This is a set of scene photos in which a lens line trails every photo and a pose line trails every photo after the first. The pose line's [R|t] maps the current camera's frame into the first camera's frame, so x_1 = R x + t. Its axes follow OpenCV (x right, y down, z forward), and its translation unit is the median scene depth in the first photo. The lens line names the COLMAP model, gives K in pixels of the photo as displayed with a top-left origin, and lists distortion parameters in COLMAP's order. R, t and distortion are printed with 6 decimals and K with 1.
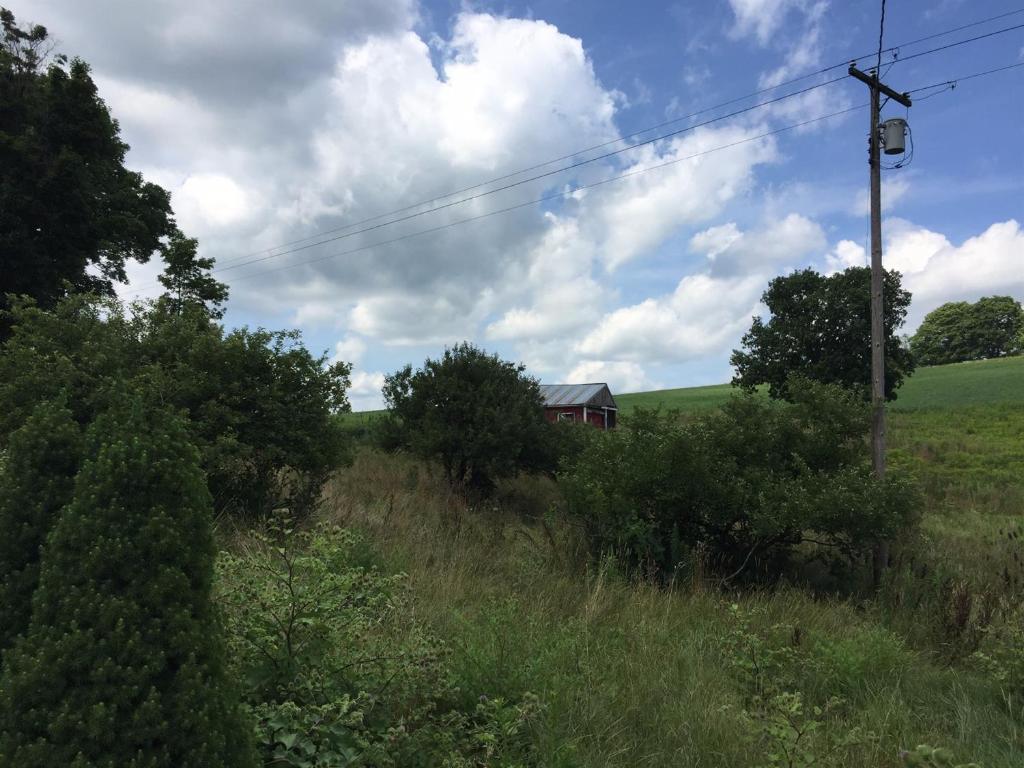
lens RADIAL K [[894.0, 0, 512.0], [0, 894.0, 384.0], [0, 0, 1]] dist [0.054775, -0.010666]
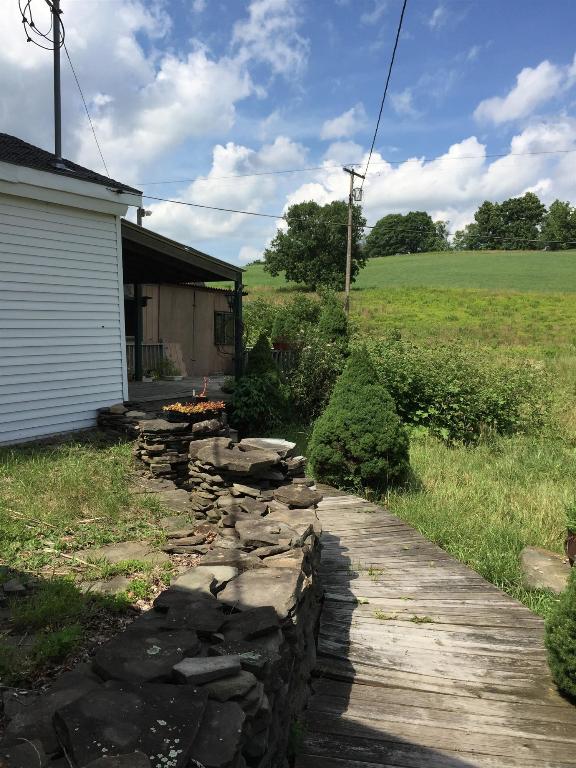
lens RADIAL K [[670.5, 0, 288.0], [0, 670.5, 384.0], [0, 0, 1]] dist [0.054775, -0.010666]
pose [[0.954078, -0.019995, 0.298891, -0.083843], [-0.035495, 0.983195, 0.179074, -0.016647], [-0.297448, -0.181460, 0.937335, -0.198355]]
